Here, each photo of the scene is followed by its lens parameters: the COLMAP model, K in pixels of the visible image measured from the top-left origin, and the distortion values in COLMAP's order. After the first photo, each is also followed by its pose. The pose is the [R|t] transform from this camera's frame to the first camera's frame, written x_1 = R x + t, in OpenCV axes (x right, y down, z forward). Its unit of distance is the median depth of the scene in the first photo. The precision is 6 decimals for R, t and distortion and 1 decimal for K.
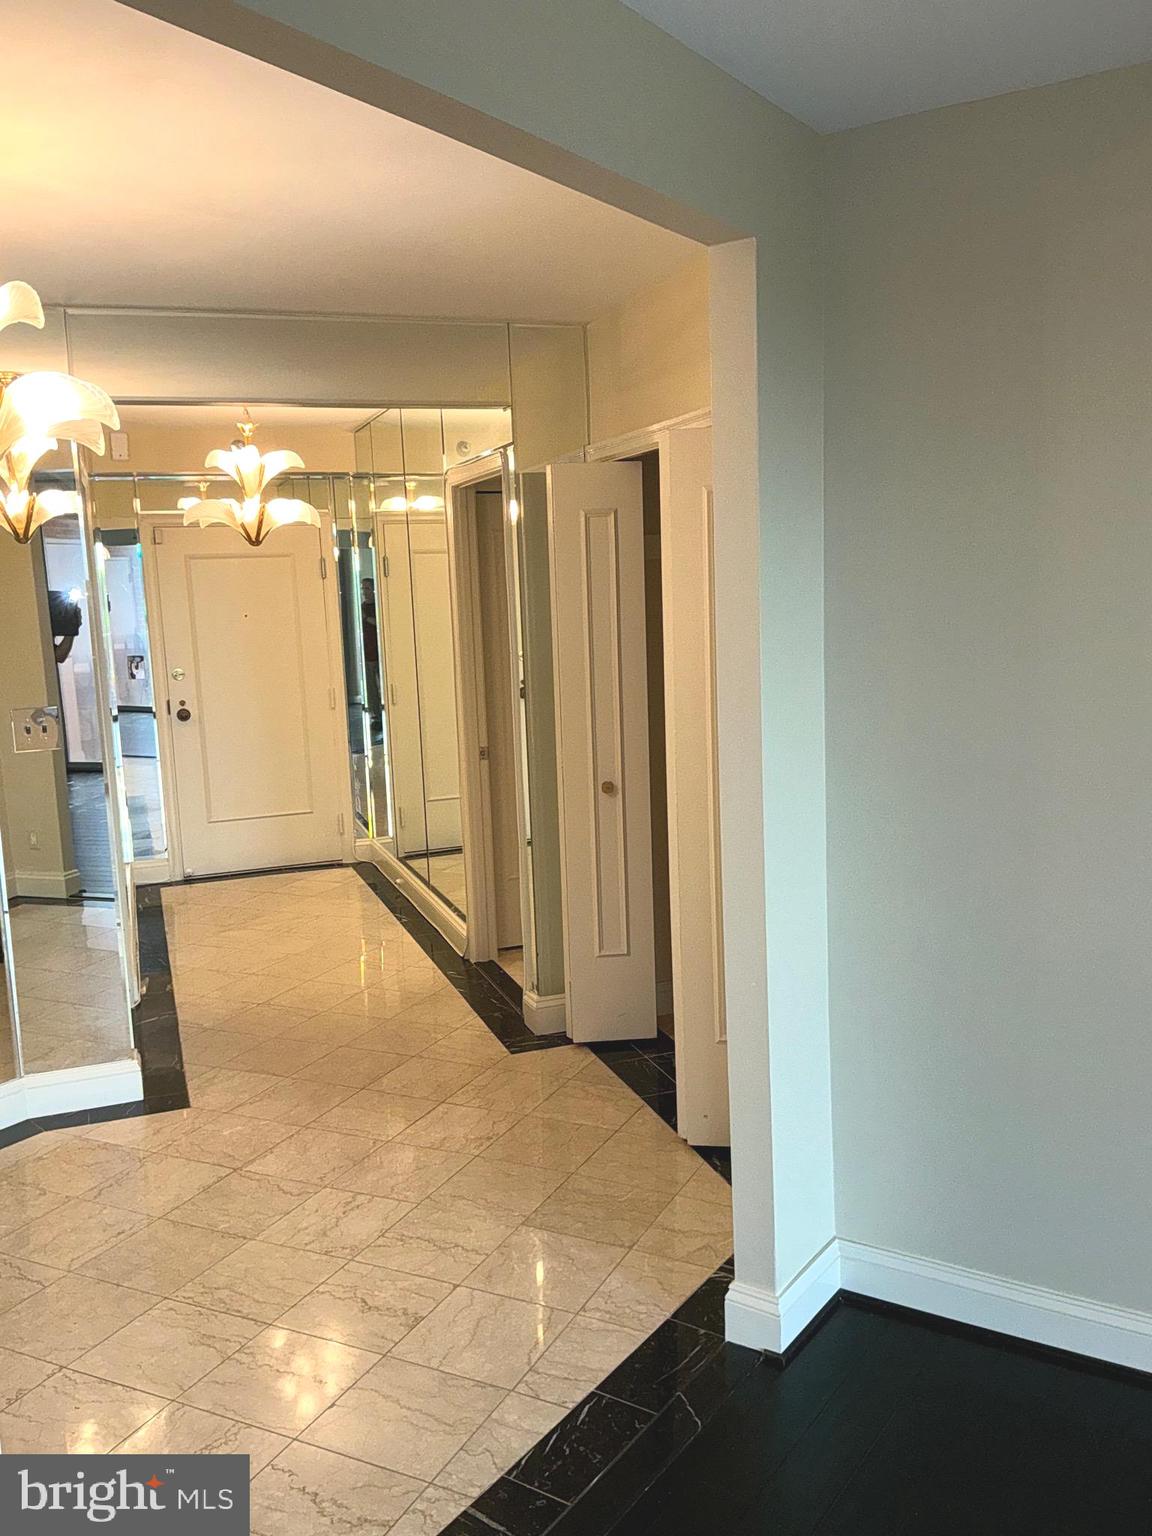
lens RADIAL K [[1293.0, 0, 569.8], [0, 1293.0, 773.6], [0, 0, 1]] dist [0.130444, -0.287883]
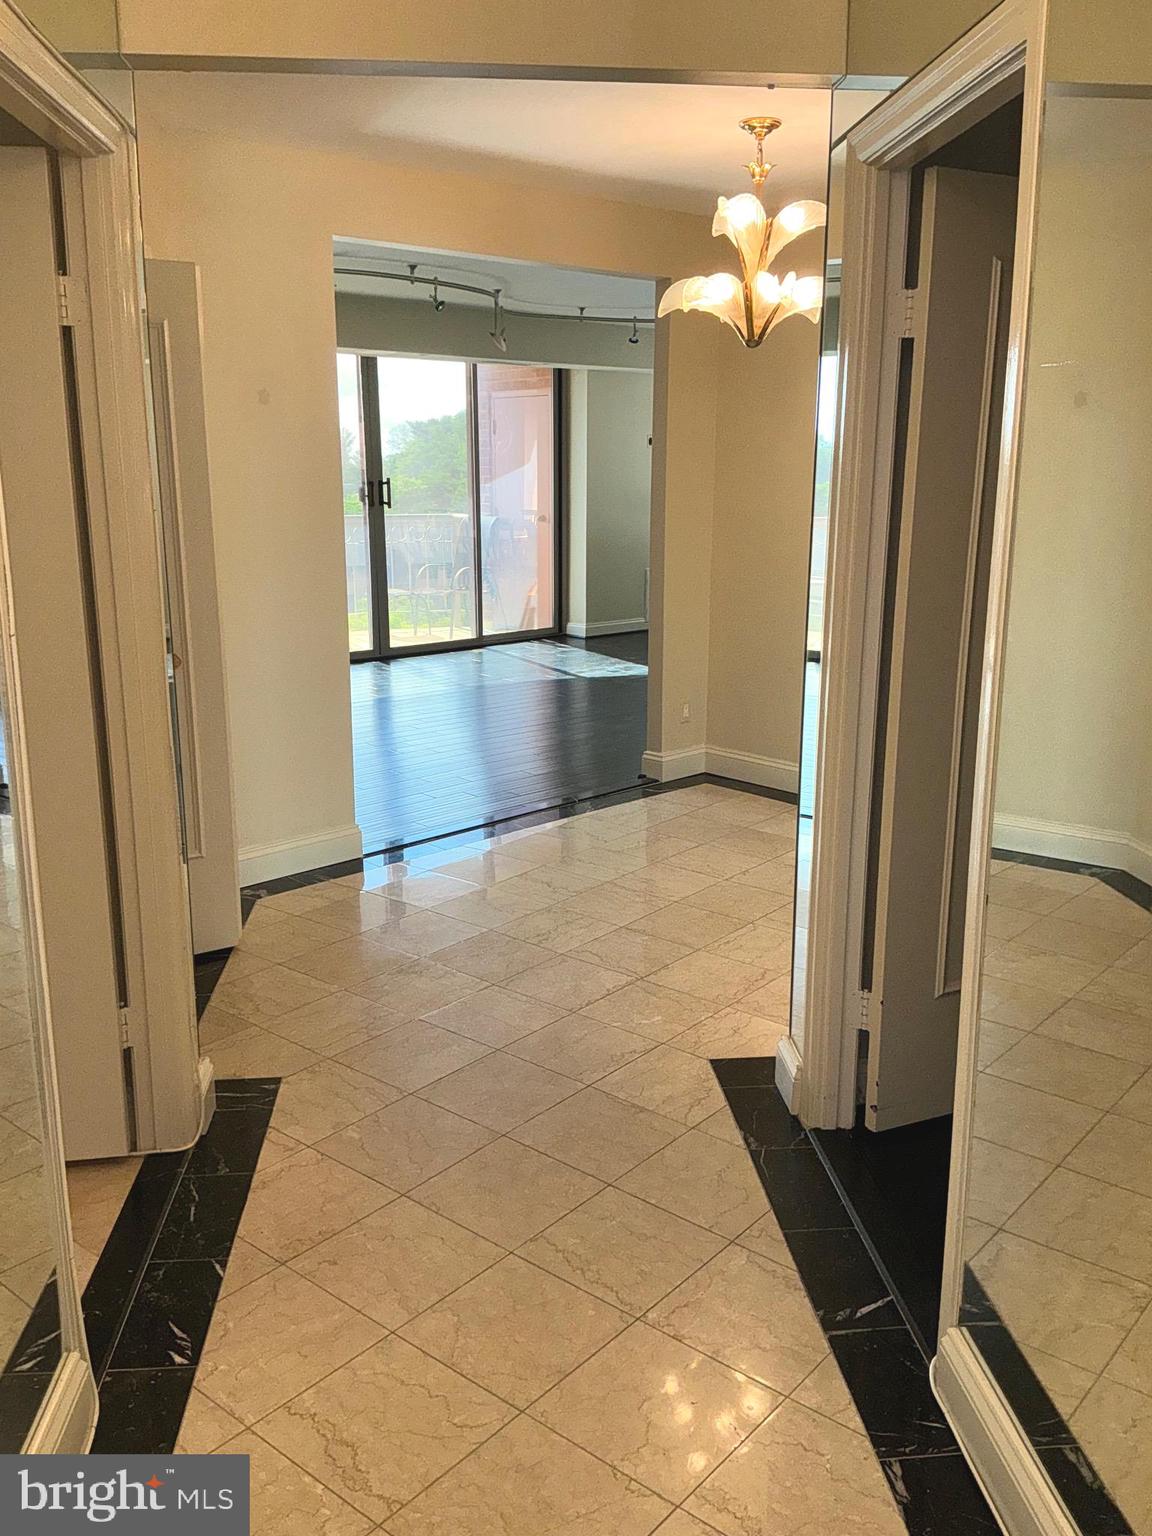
lens RADIAL K [[1293.0, 0, 569.8], [0, 1293.0, 773.6], [0, 0, 1]] dist [0.130444, -0.287883]
pose [[-0.969260, -0.024482, 0.244816, -0.391747], [0.067365, 0.930606, 0.359769, -0.196834], [-0.236635, 0.365202, -0.900351, 1.645674]]
